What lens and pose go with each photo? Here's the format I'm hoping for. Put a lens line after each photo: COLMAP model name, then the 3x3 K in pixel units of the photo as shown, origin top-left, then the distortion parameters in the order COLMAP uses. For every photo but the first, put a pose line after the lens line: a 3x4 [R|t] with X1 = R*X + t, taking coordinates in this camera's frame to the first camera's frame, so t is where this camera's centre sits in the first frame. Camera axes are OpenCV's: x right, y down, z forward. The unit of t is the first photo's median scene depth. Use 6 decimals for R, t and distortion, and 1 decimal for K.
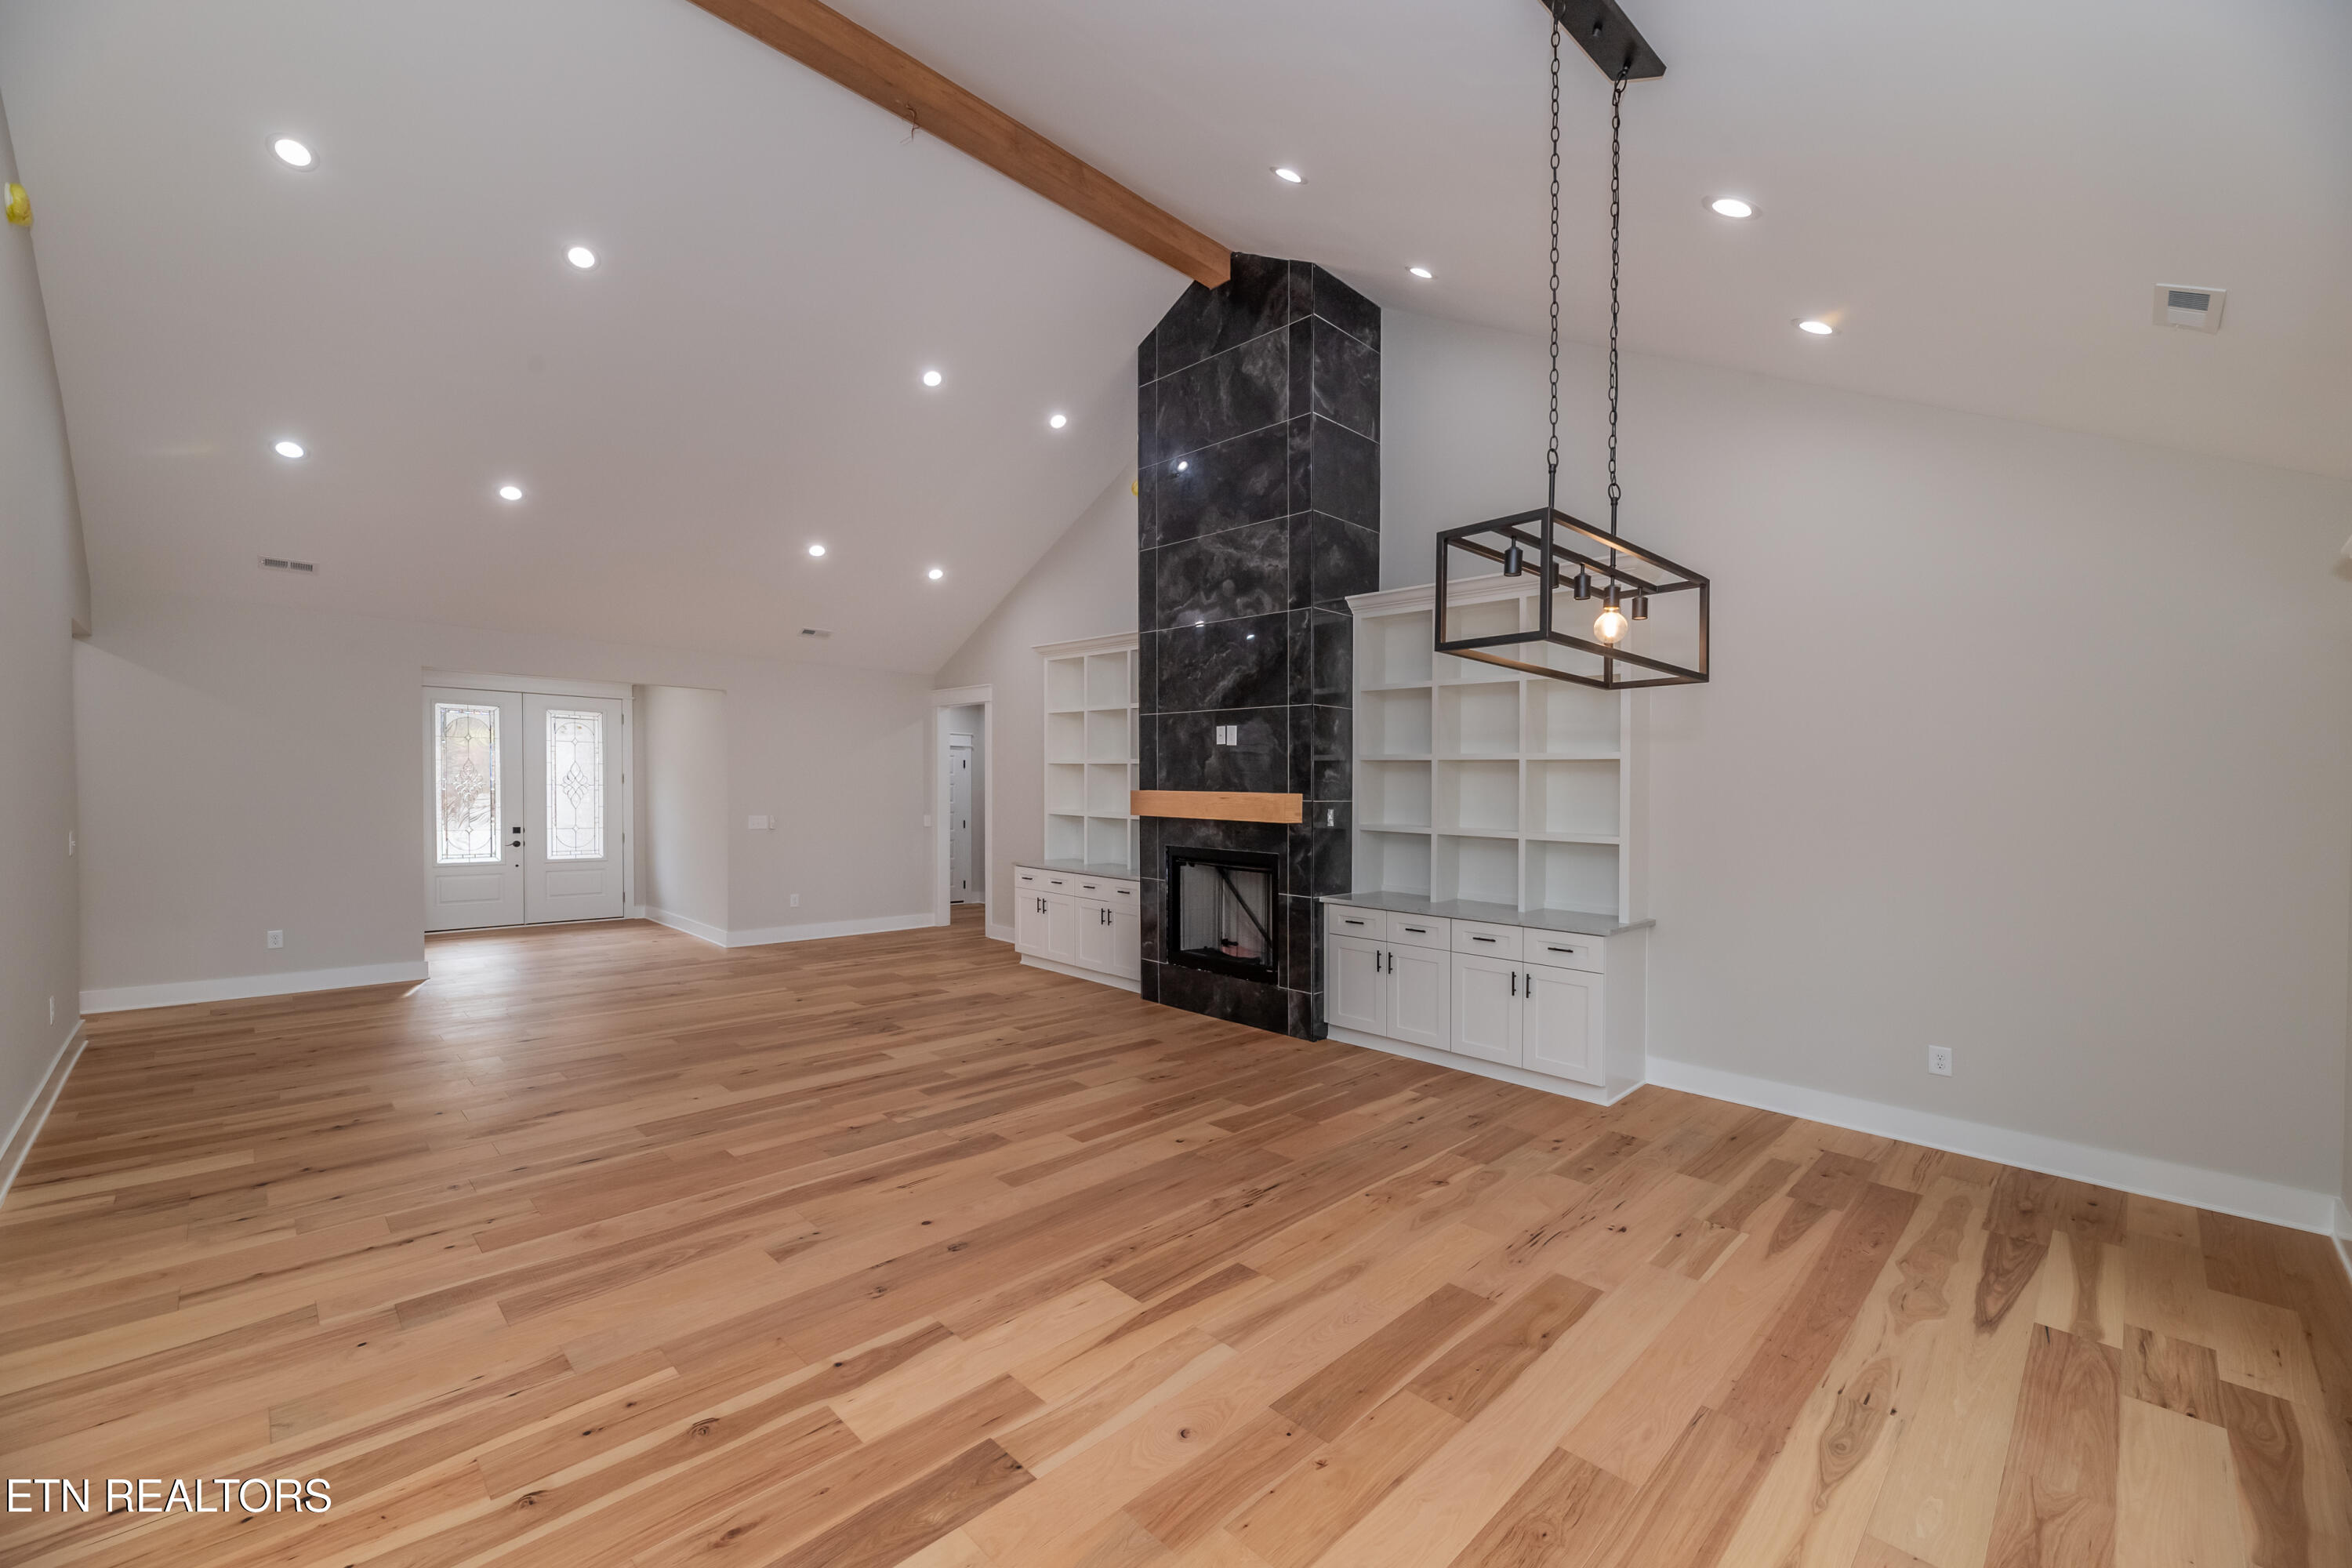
lens RADIAL K [[968.5, 0, 1186.4], [0, 968.5, 791.5], [0, 0, 1]] dist [0.001468, 0.000287]
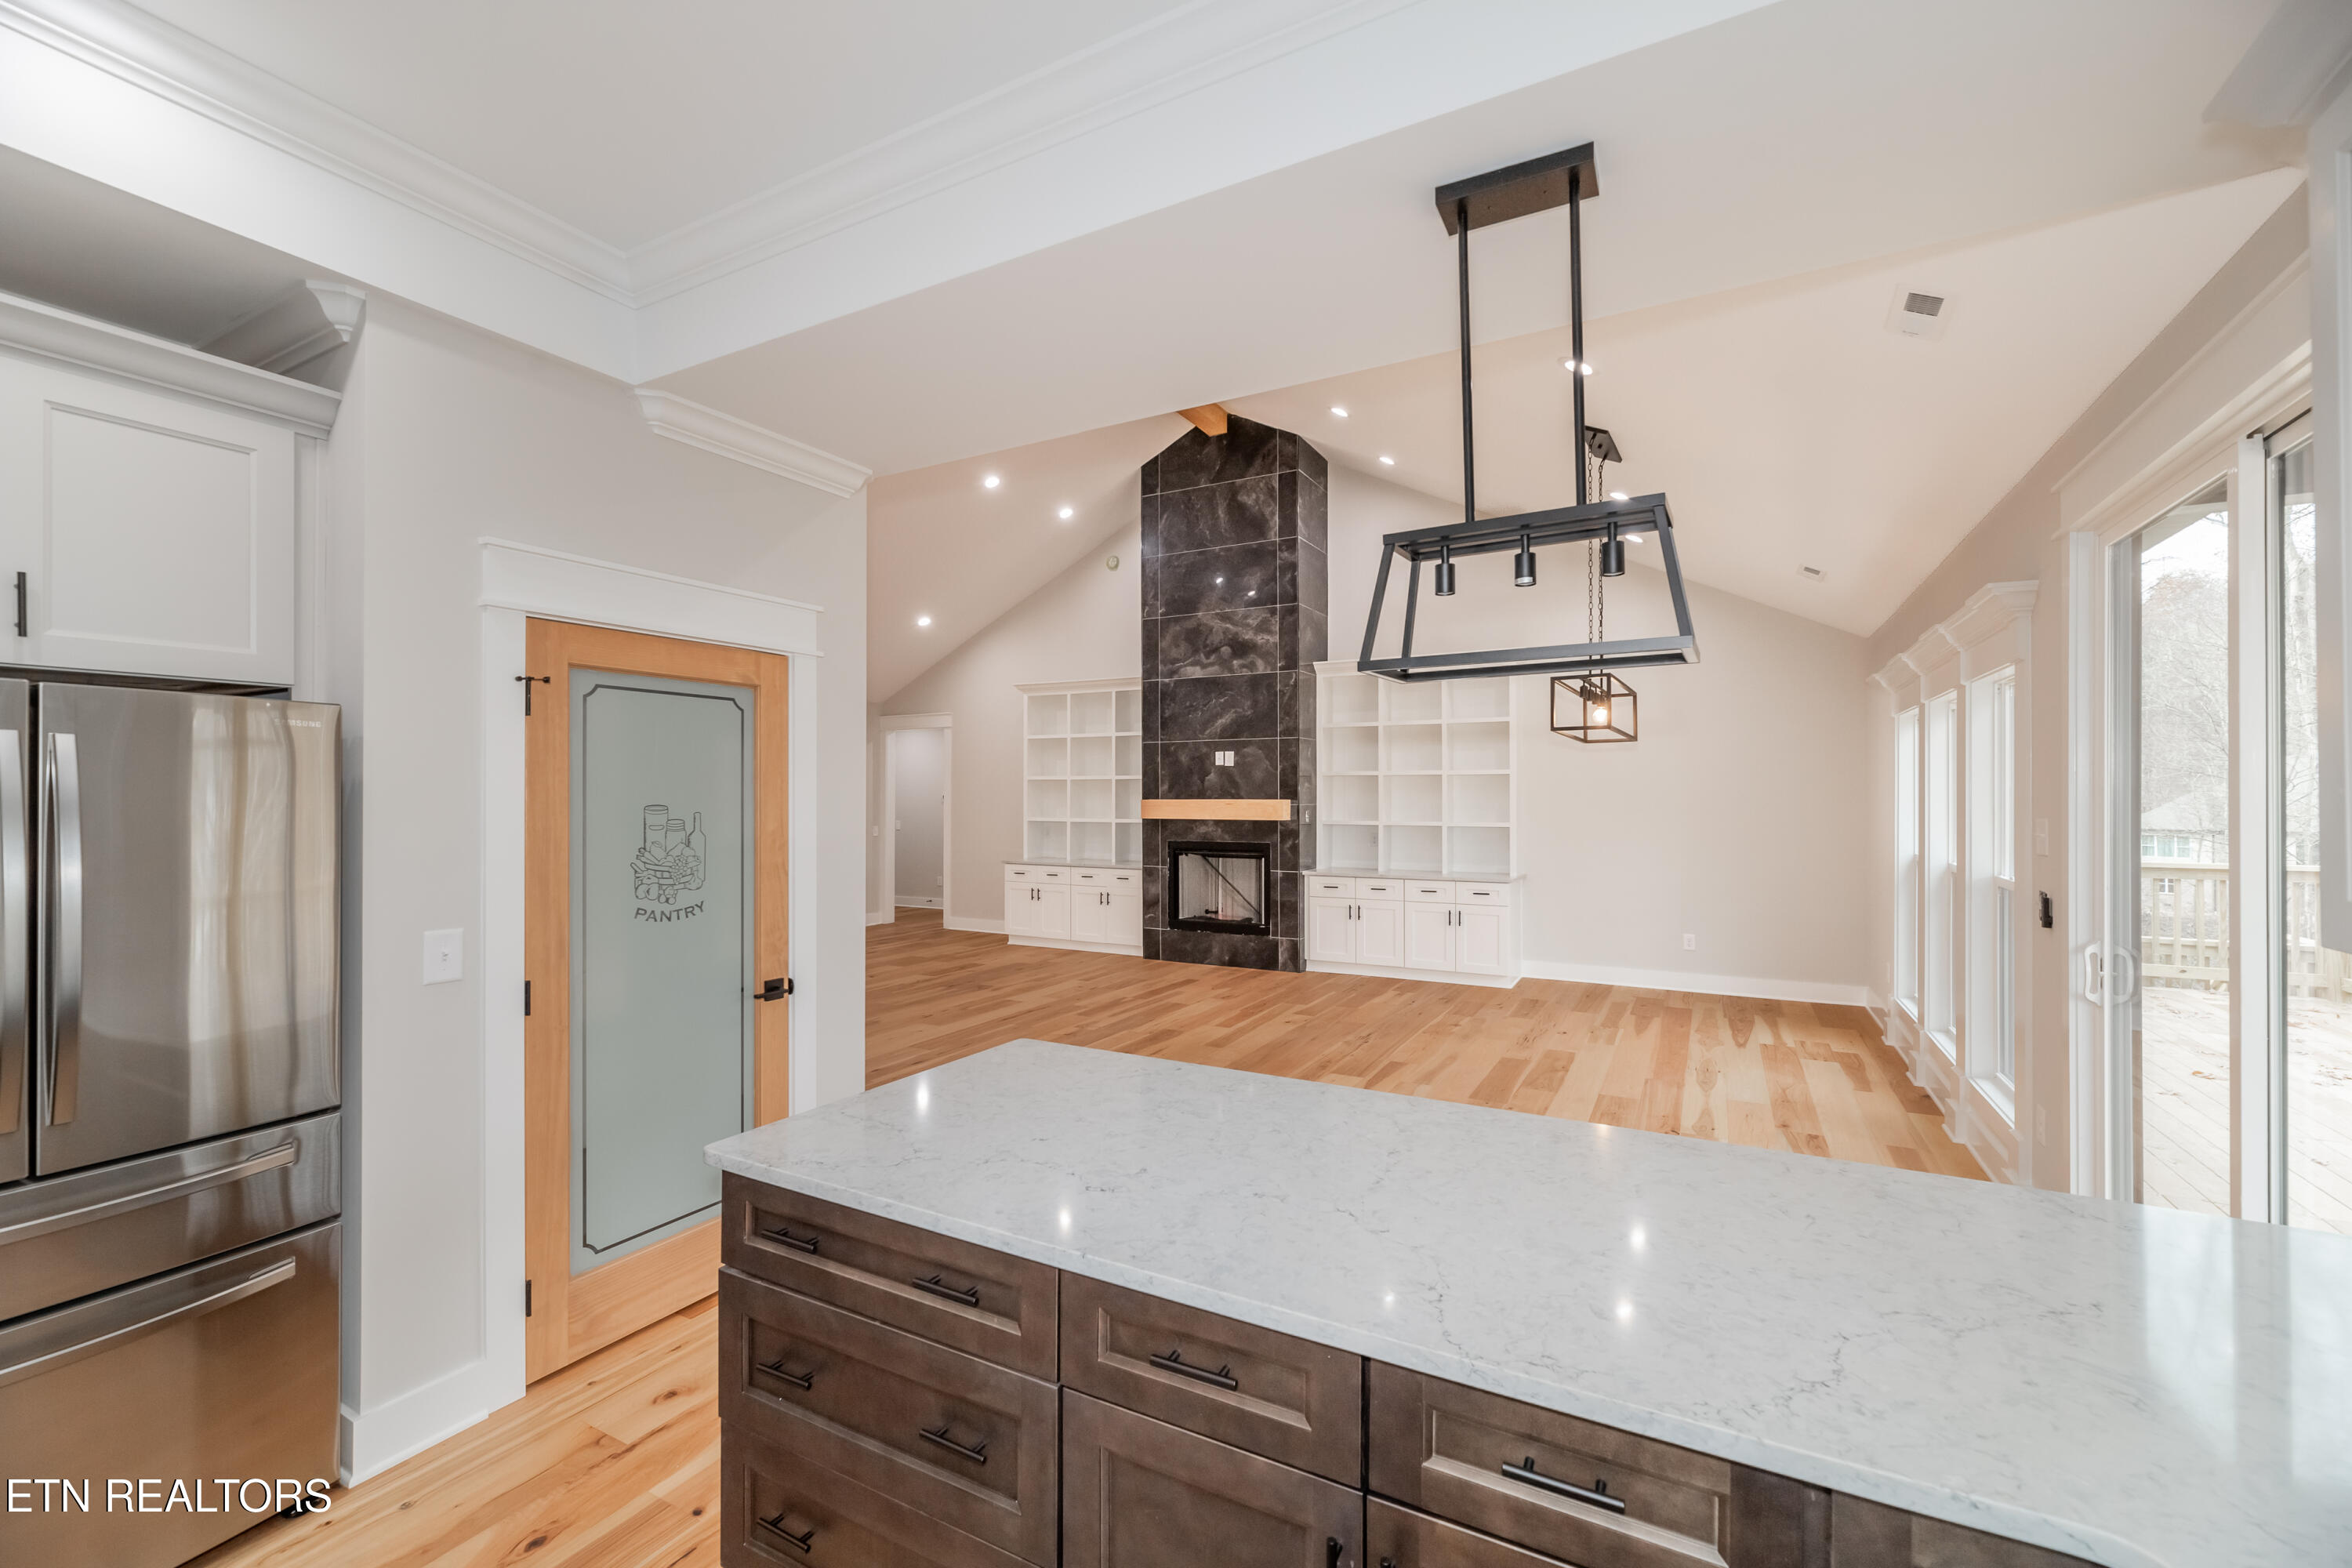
lens RADIAL K [[968.5, 0, 1159.0], [0, 968.5, 794.3], [0, 0, 1]] dist [0.001468, 0.000287]
pose [[0.965925, -0.016583, 0.258292, -0.441649], [0.018522, 0.999816, -0.005075, -0.001847], [-0.258160, 0.009687, 0.966054, -0.335912]]
